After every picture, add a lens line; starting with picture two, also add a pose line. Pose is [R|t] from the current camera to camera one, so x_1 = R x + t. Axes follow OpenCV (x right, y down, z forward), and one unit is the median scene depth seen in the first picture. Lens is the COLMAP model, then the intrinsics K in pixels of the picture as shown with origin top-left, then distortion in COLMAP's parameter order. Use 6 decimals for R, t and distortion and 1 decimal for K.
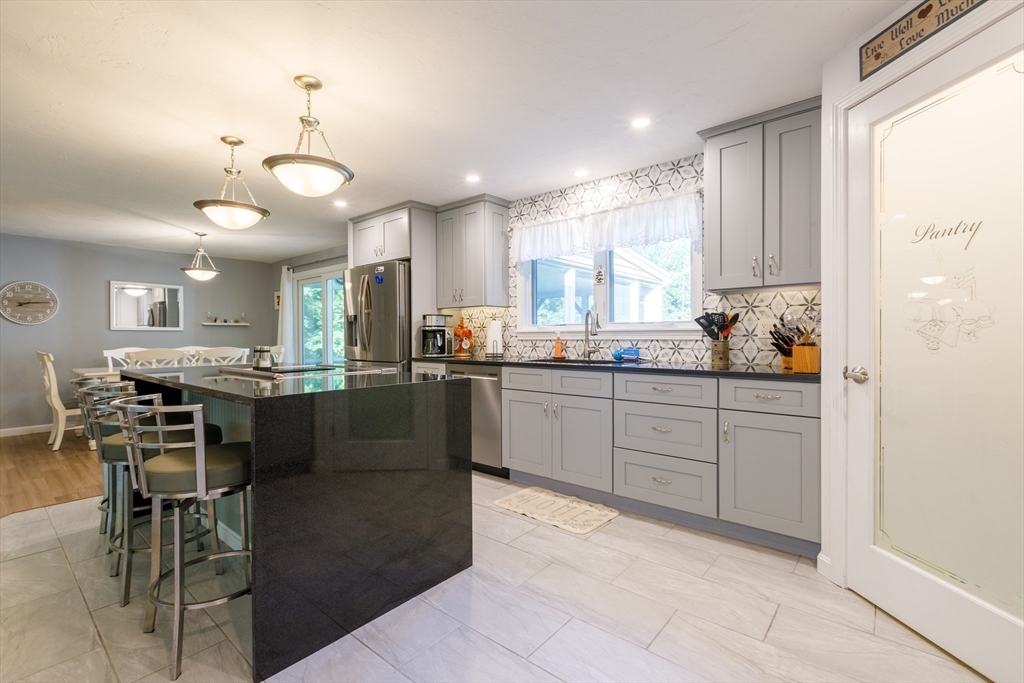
lens RADIAL K [[457.8, 0, 507.0], [0, 457.8, 338.3], [0, 0, 1]] dist [-0.000884, -0.000319]
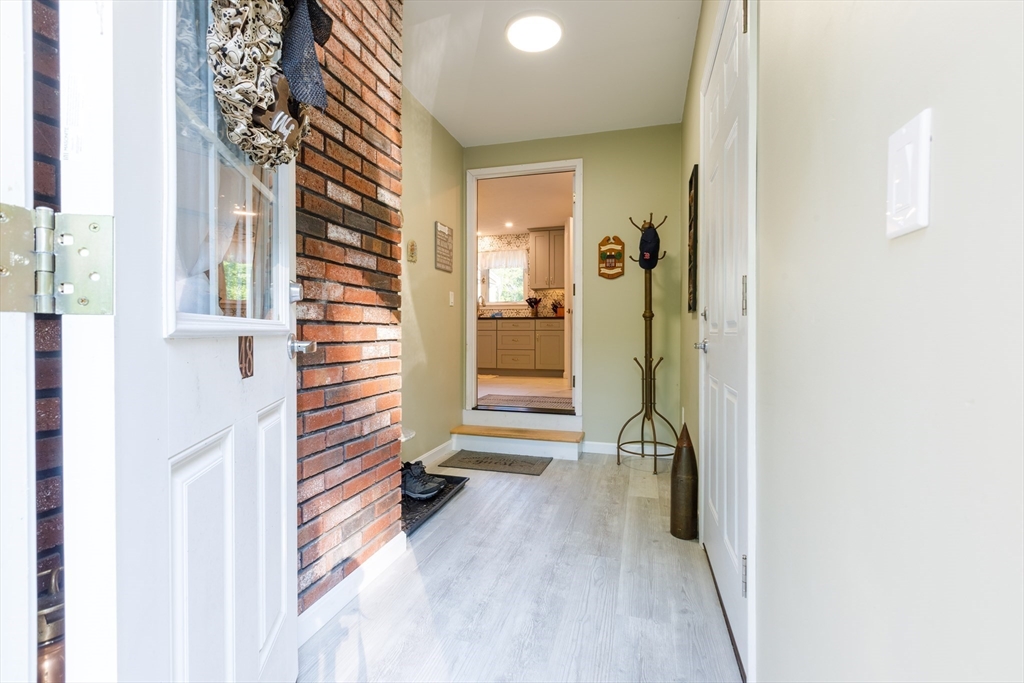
lens RADIAL K [[457.8, 0, 507.0], [0, 457.8, 338.3], [0, 0, 1]] dist [-0.000884, -0.000319]
pose [[0.915810, 0.002195, 0.401605, -0.630937], [-0.005906, 0.999951, 0.008004, 0.135493], [-0.401568, -0.009702, 0.915778, -1.153076]]
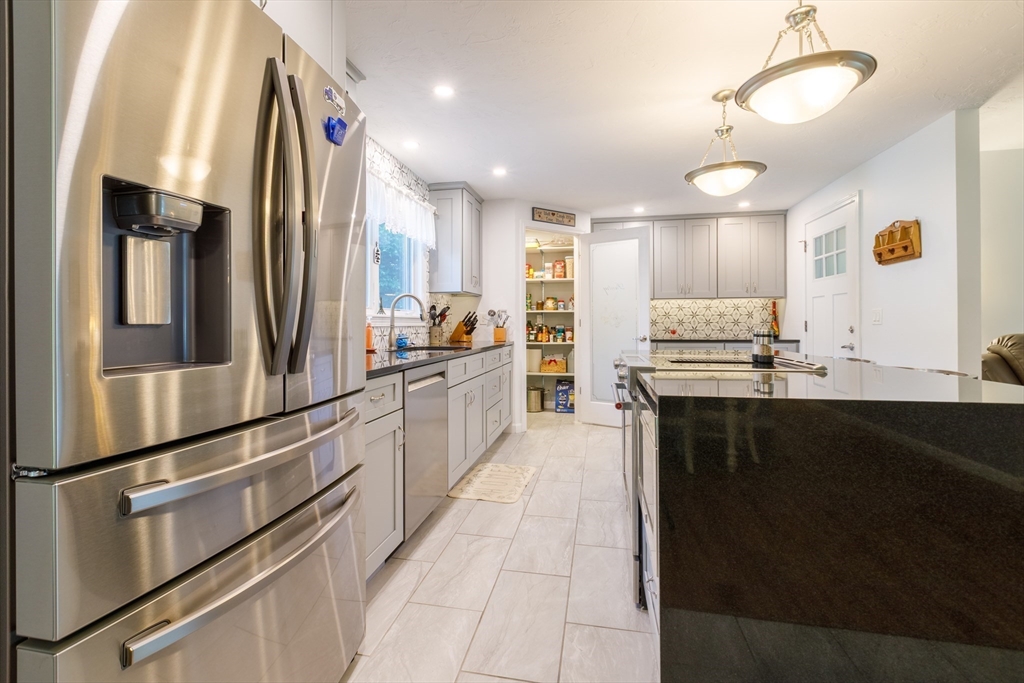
lens RADIAL K [[452.6, 0, 508.0], [0, 452.6, 321.3], [0, 0, 1]] dist [-0.000184, -0.000078]
pose [[-0.477813, 0.011555, 0.878386, -0.759809], [0.010766, 0.999915, -0.007297, 0.002212], [-0.878396, 0.005970, -0.477897, 1.325338]]
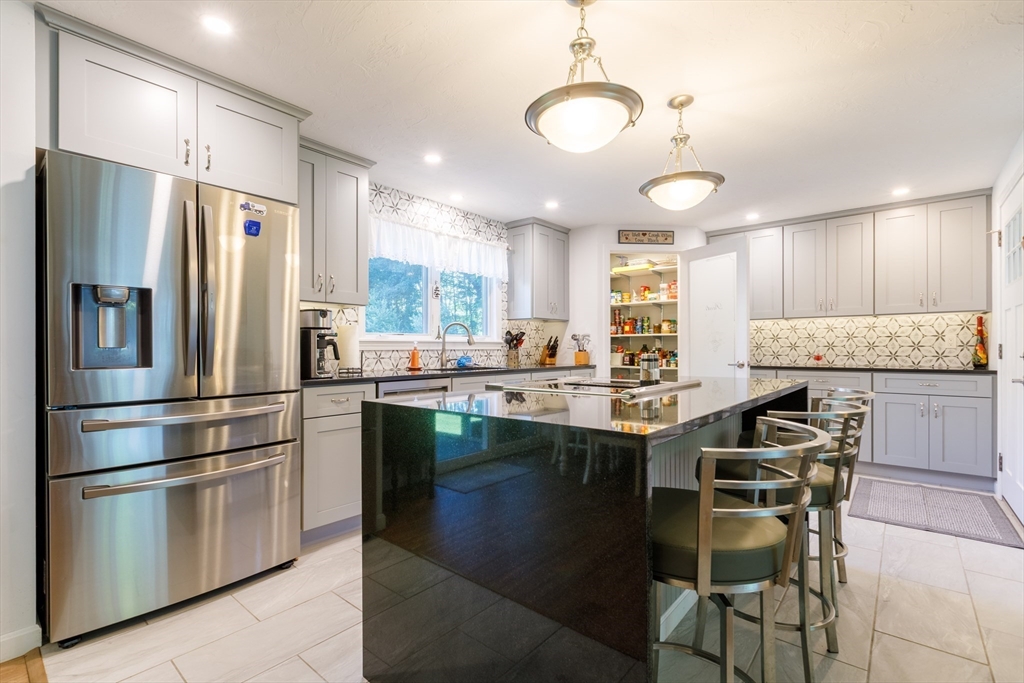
lens RADIAL K [[457.4, 0, 508.5], [0, 457.4, 346.1], [0, 0, 1]] dist [0.000309, 0.000094]
pose [[0.002047, 0.010217, 0.999946, -0.975955], [0.007614, 0.999919, -0.010232, 0.007555], [-0.999969, 0.007634, 0.001969, 0.919256]]
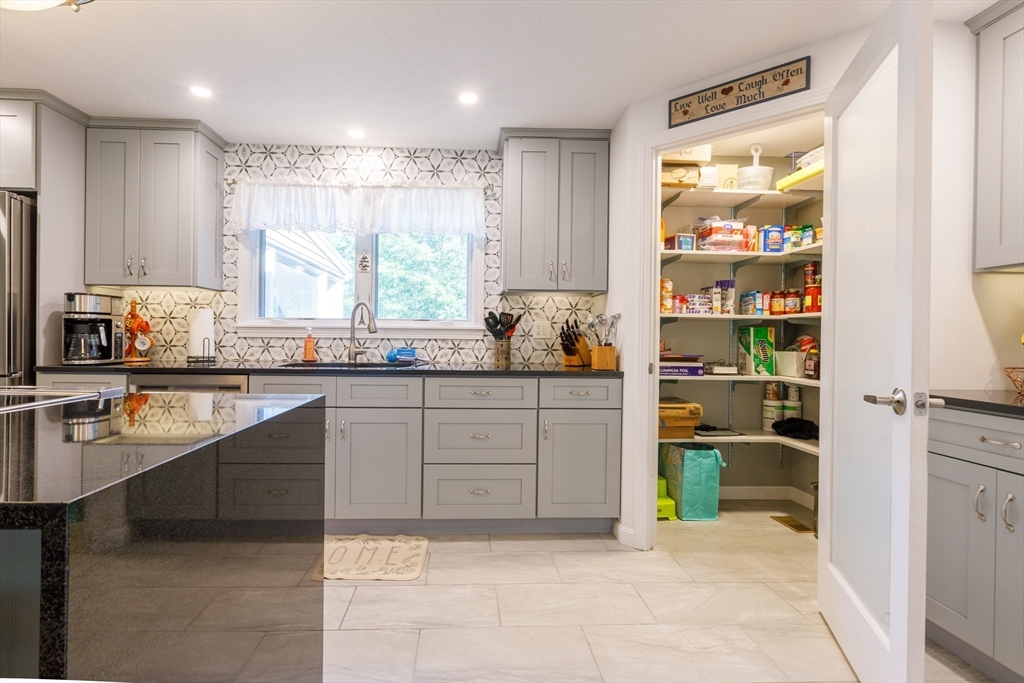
lens RADIAL K [[475.4, 0, 485.4], [0, 475.4, 335.7], [0, 0, 1]] dist [-0.001528, -0.000241]
pose [[0.732823, 0.012742, 0.680300, -0.250714], [-0.011797, 0.999912, -0.006020, 0.001174], [-0.680317, -0.003614, 0.732909, 0.233678]]
